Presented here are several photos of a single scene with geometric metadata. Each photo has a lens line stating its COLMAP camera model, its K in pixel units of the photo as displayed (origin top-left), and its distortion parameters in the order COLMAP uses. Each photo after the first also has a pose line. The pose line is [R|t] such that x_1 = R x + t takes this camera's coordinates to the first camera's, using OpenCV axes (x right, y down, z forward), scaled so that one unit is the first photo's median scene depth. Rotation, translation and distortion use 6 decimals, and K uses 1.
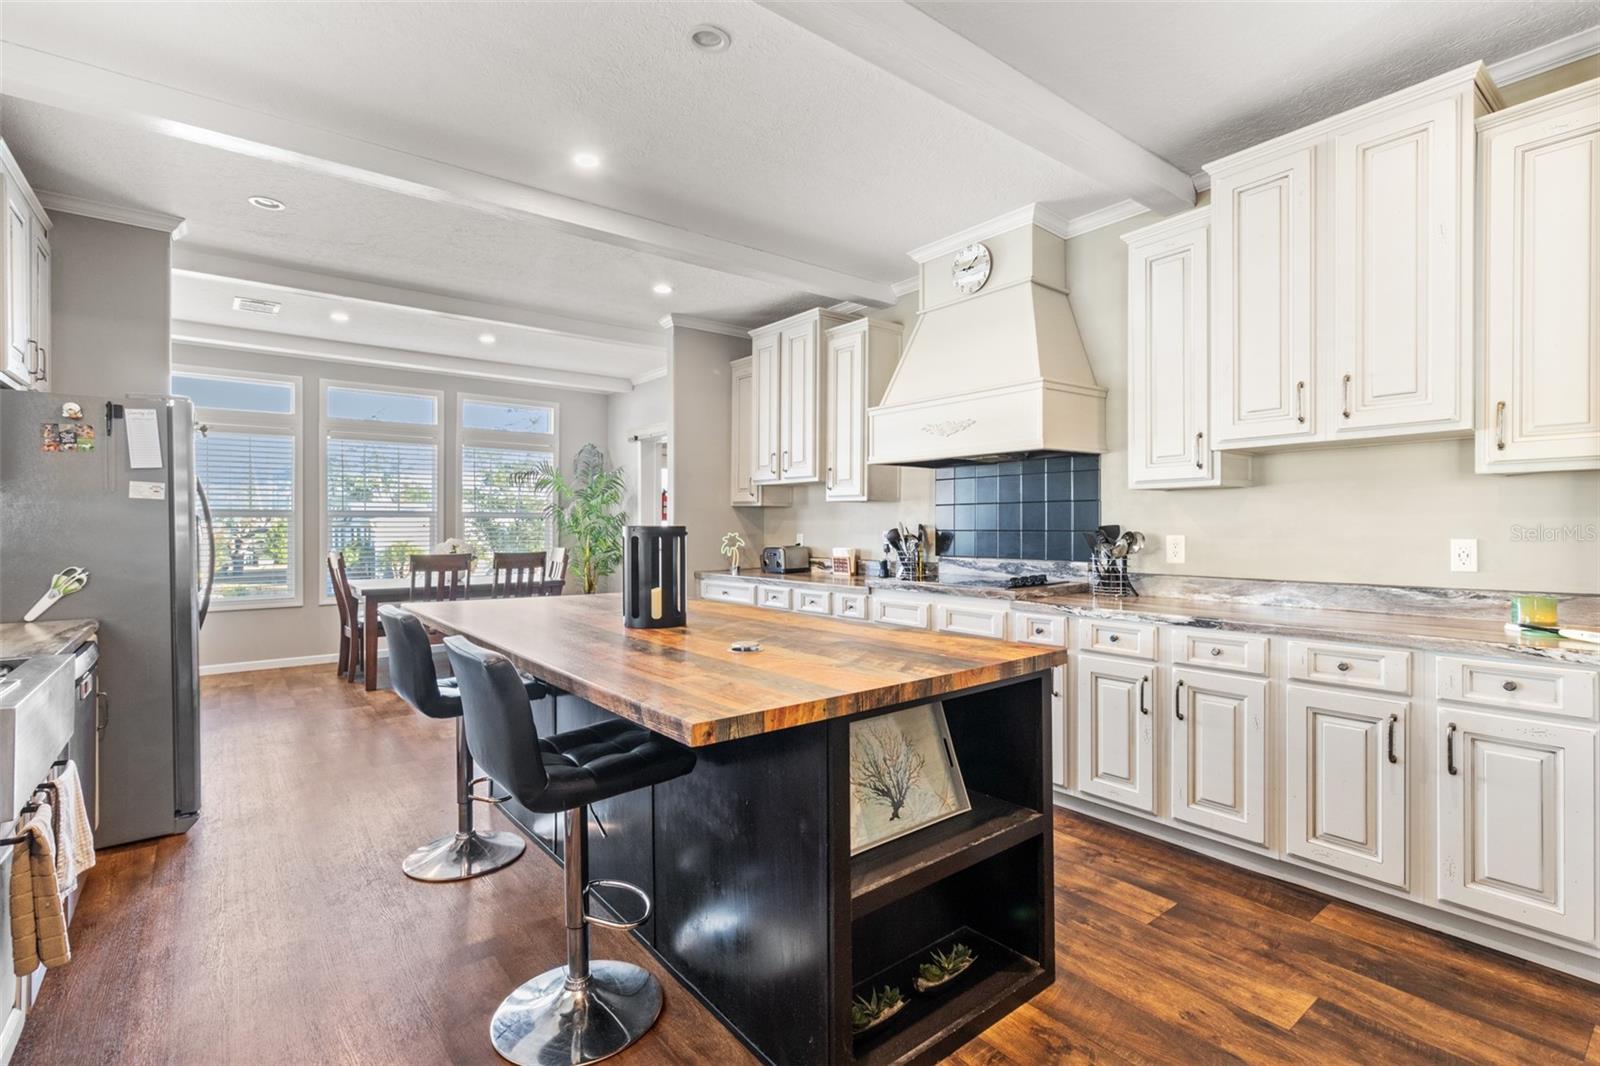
lens RADIAL K [[741.0, 0, 809.8], [0, 741.0, 523.6], [0, 0, 1]] dist [0.002144, -0.000356]
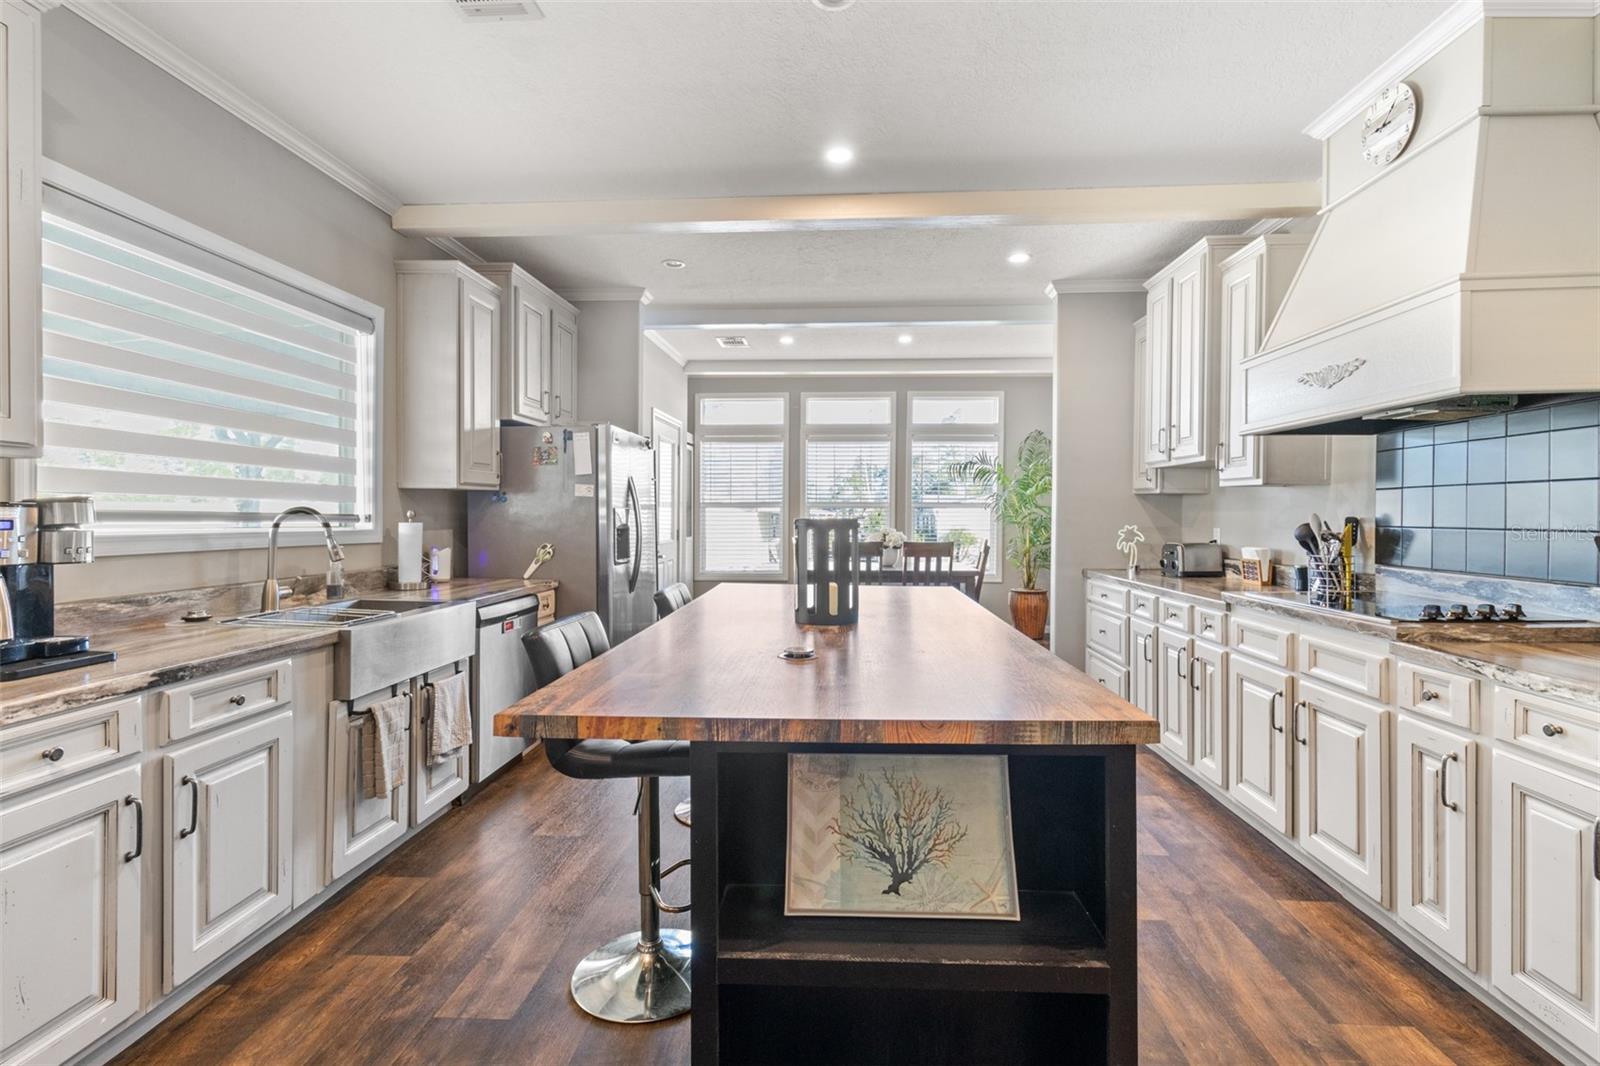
lens RADIAL K [[753.0, 0, 810.2], [0, 753.0, 513.9], [0, 0, 1]] dist [0.003372, 0.000617]
pose [[0.744500, 0.003500, -0.667614, 0.246288], [-0.001910, 0.999993, 0.003113, -0.003441], [0.667620, -0.001043, 0.744501, 0.145385]]
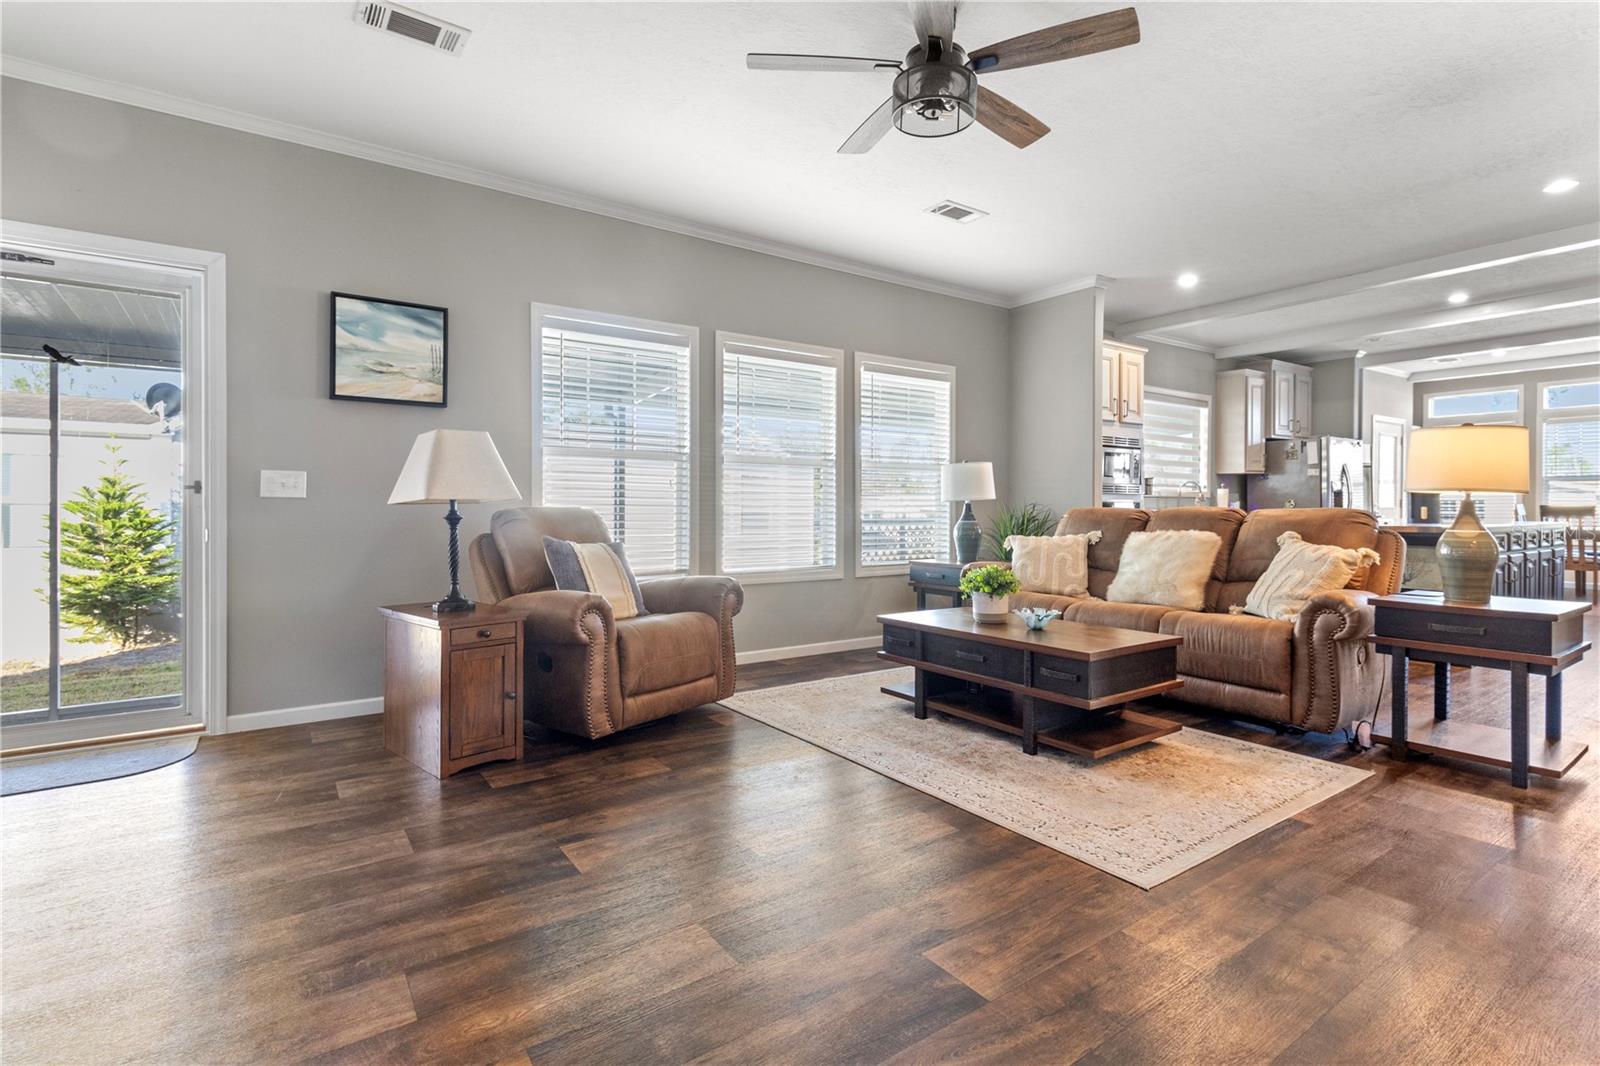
lens RADIAL K [[753.0, 0, 810.2], [0, 753.0, 513.9], [0, 0, 1]] dist [0.003372, 0.000617]
pose [[-0.067640, 0.013560, -0.997618, 1.269772], [0.005026, 0.999900, 0.013250, 0.039714], [0.997697, -0.004118, -0.067701, -0.410067]]
